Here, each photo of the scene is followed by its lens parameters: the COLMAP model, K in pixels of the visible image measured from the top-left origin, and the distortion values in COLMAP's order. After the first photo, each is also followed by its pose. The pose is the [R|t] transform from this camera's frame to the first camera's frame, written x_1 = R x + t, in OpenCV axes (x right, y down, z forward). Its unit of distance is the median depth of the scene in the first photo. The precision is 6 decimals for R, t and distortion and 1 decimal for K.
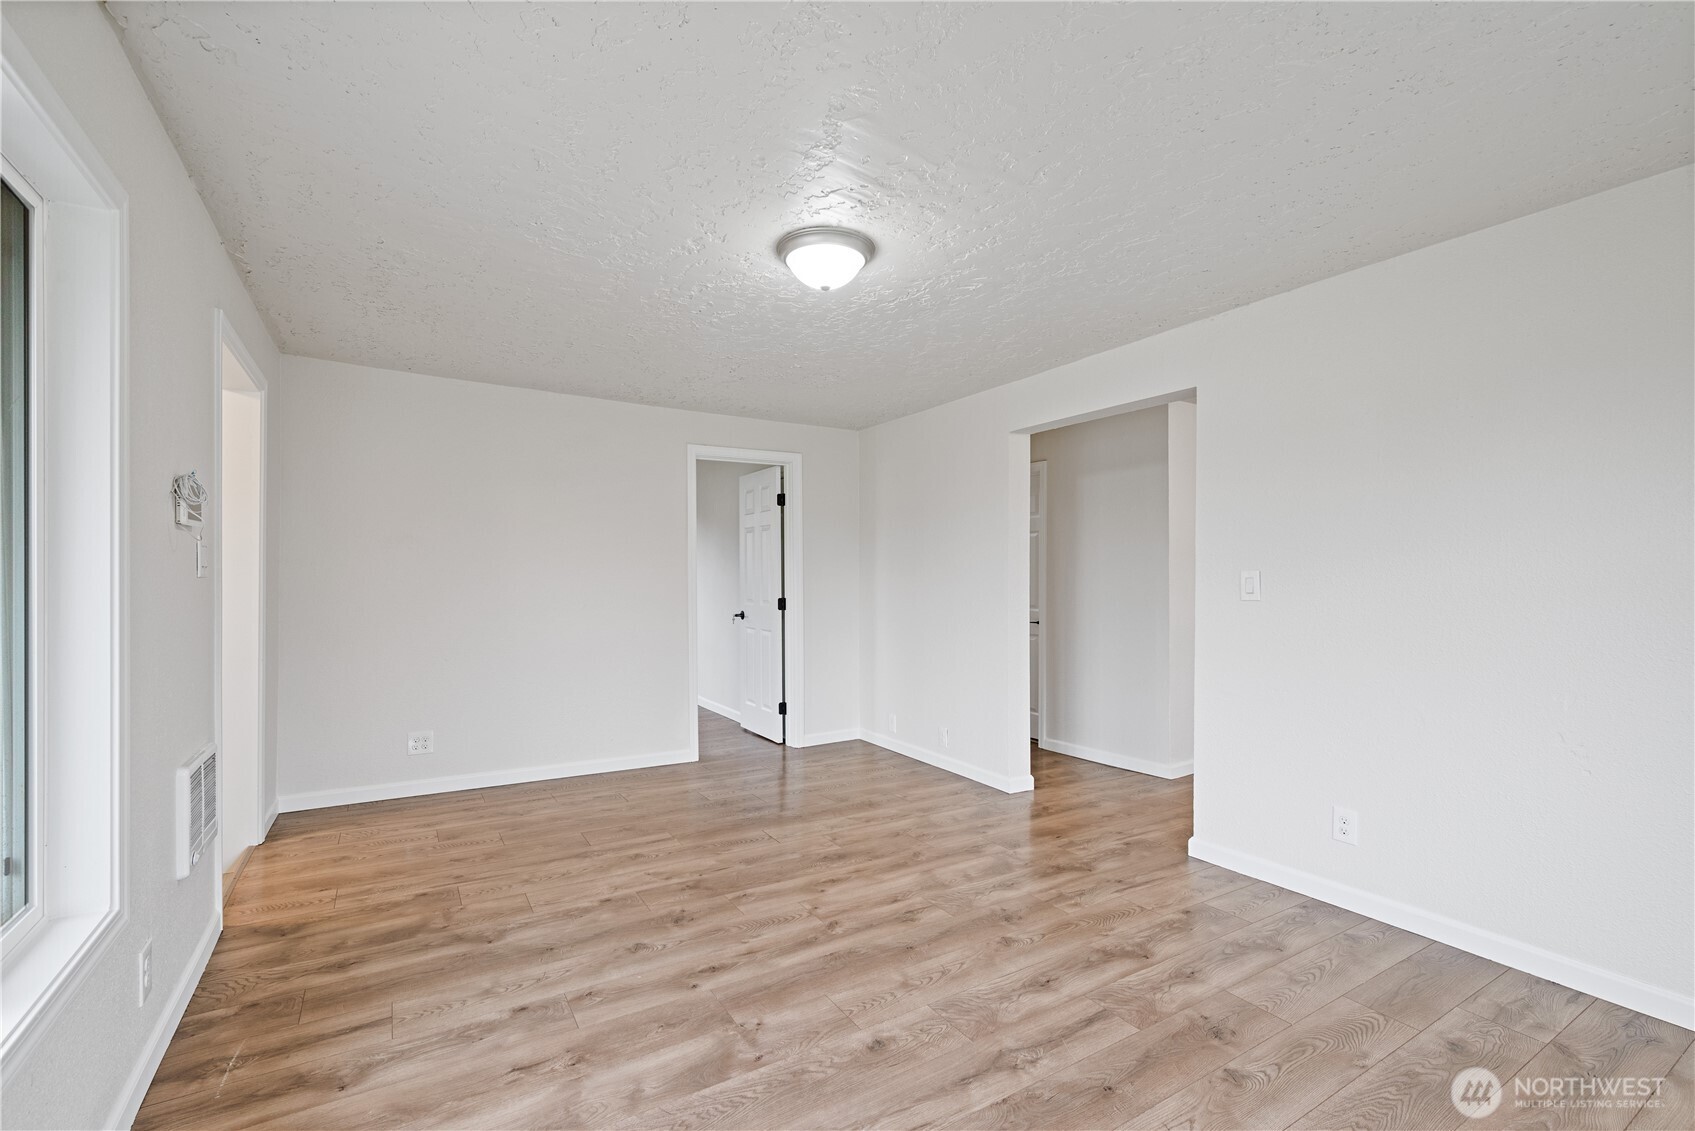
lens RADIAL K [[740.7, 0, 832.2], [0, 740.7, 571.9], [0, 0, 1]] dist [-0.001255, 0.000190]
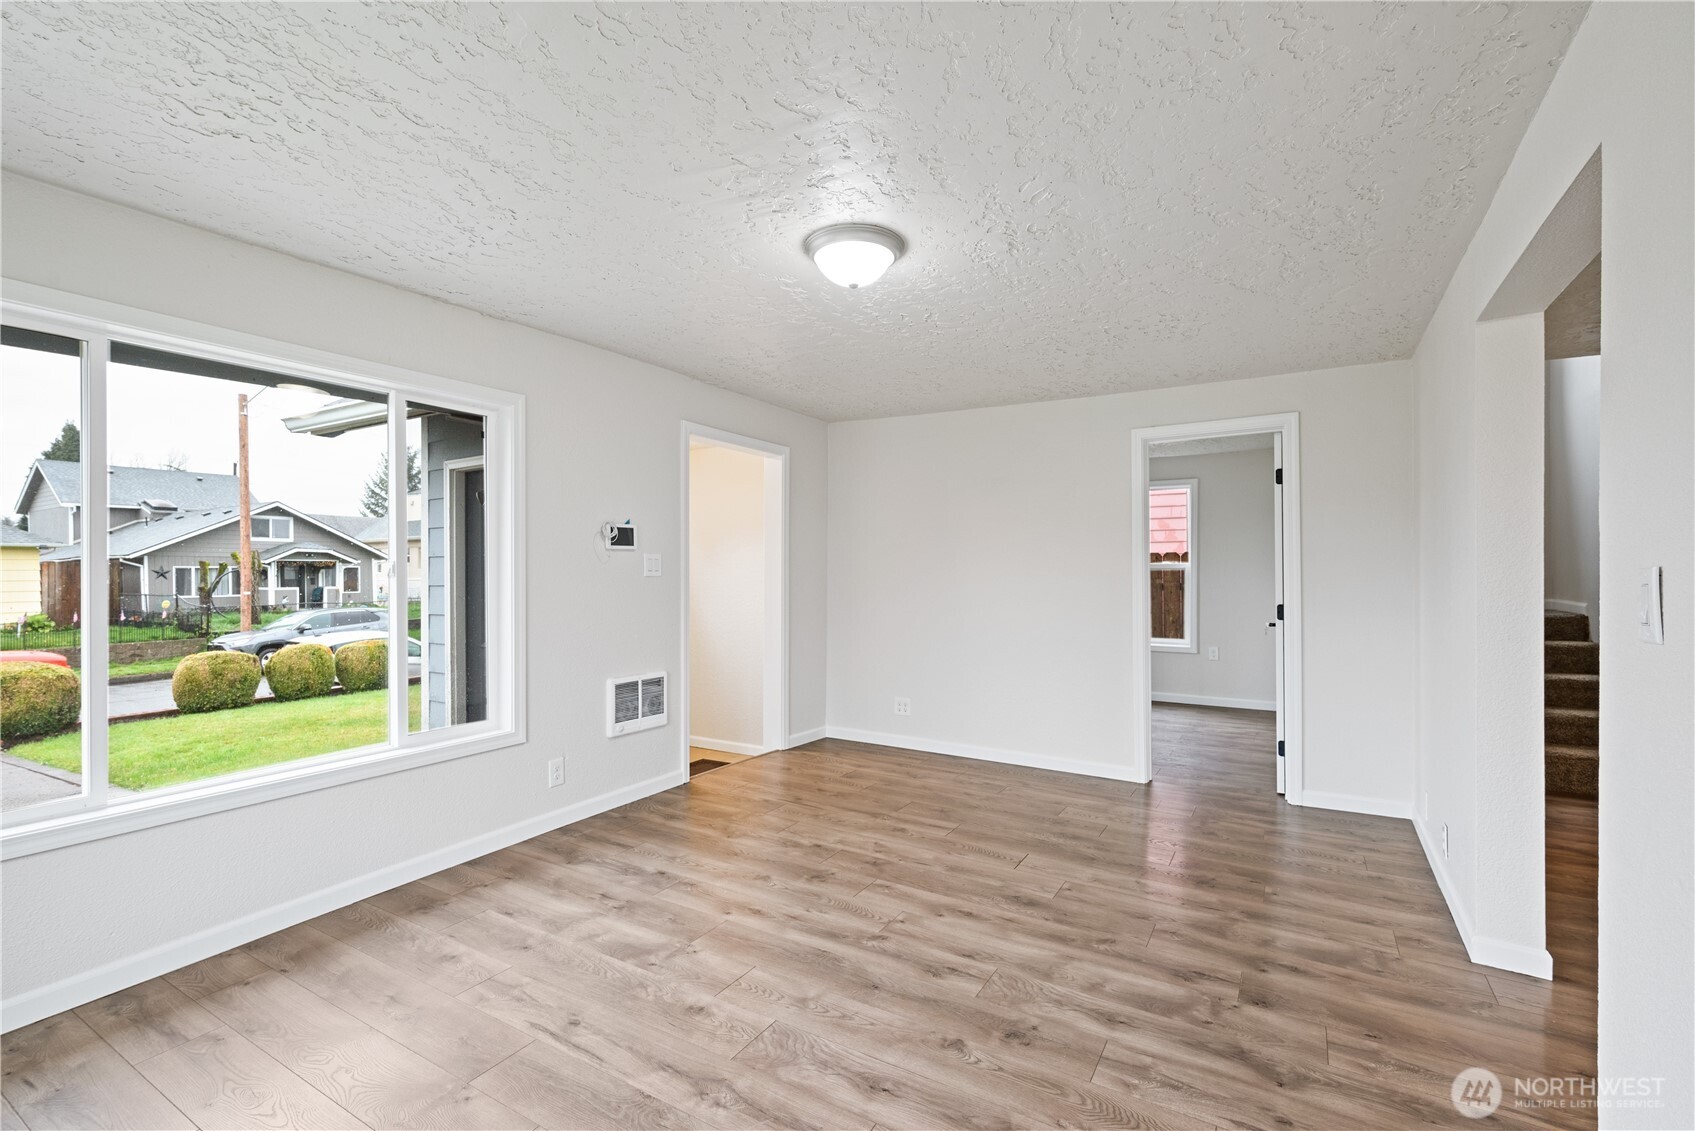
lens RADIAL K [[740.7, 0, 845.6], [0, 740.7, 573.3], [0, 0, 1]] dist [-0.001255, 0.000190]
pose [[0.470357, -0.000504, -0.882476, 0.768302], [0.005036, 0.999985, 0.002113, -0.001687], [0.882462, -0.005438, 0.470352, 0.469155]]
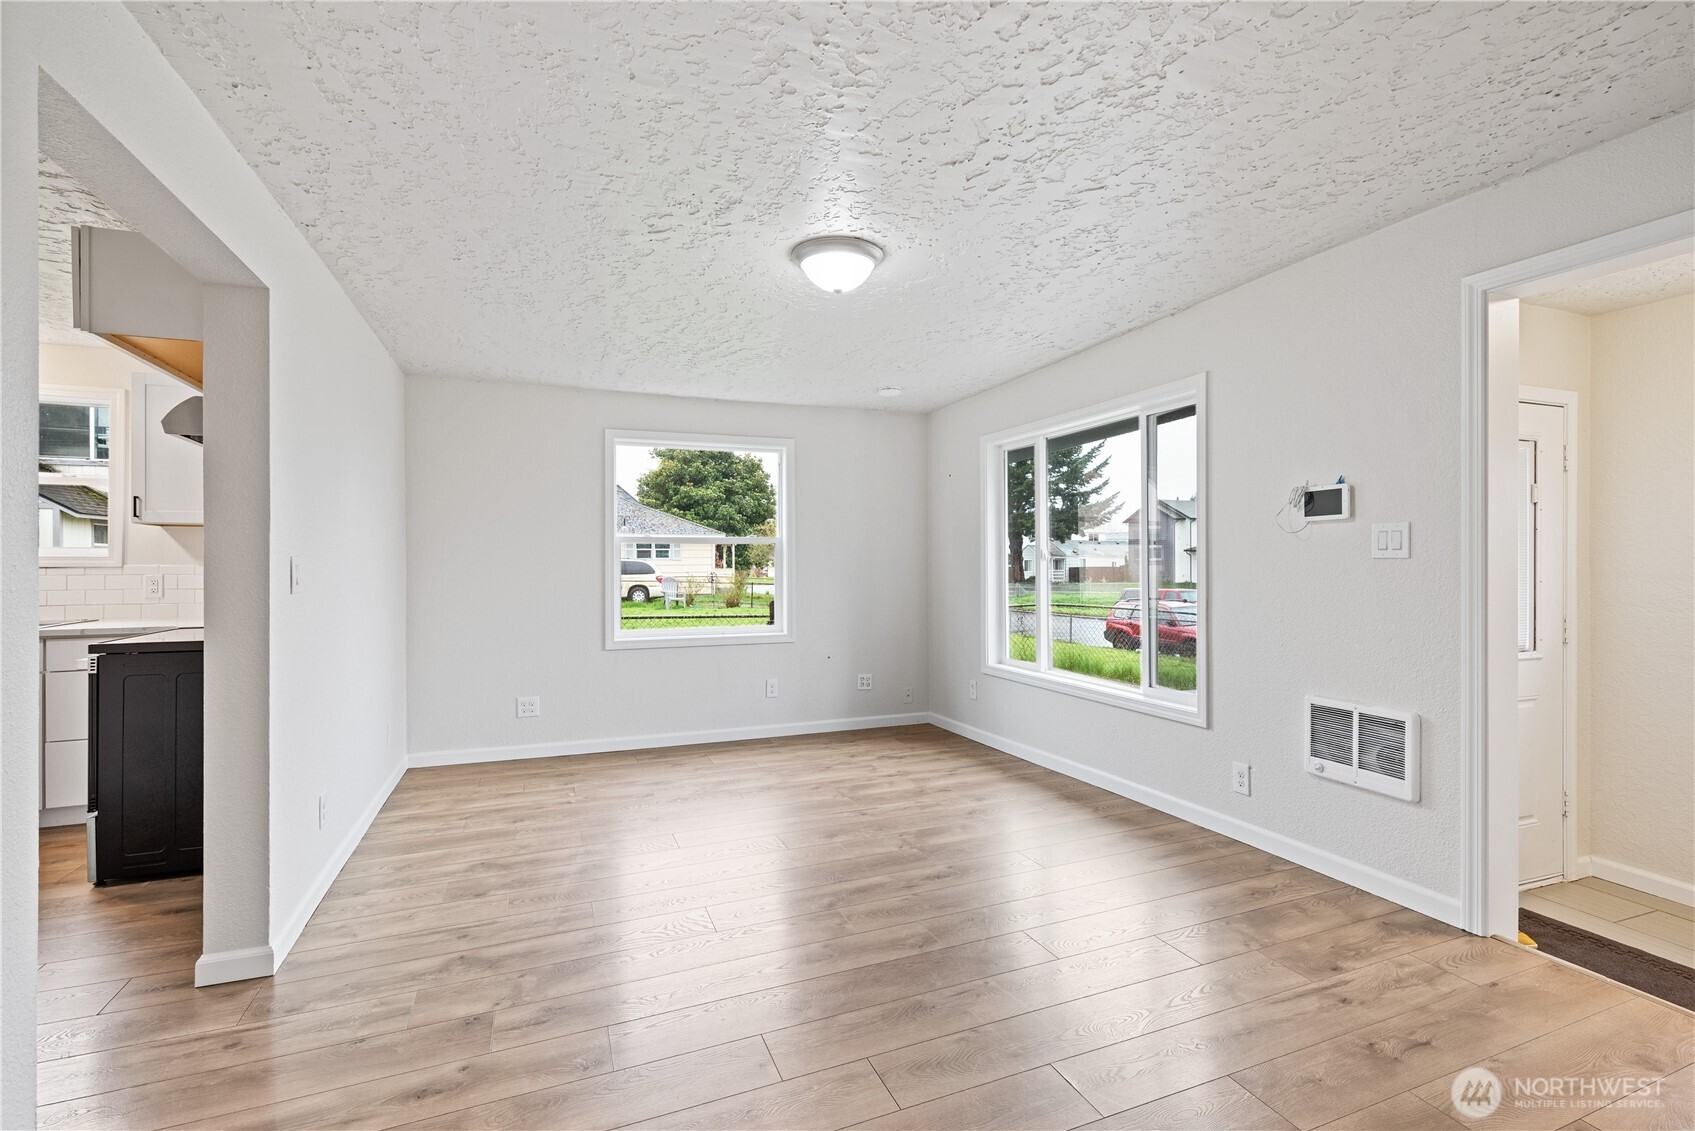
lens RADIAL K [[767.6, 0, 852.7], [0, 767.6, 556.7], [0, 0, 1]] dist [-0.000721, -0.000420]
pose [[-0.988291, 0.005559, 0.152478, -0.177985], [0.004617, 0.999968, -0.006535, 0.006728], [-0.152510, -0.005754, -0.988285, 1.873508]]
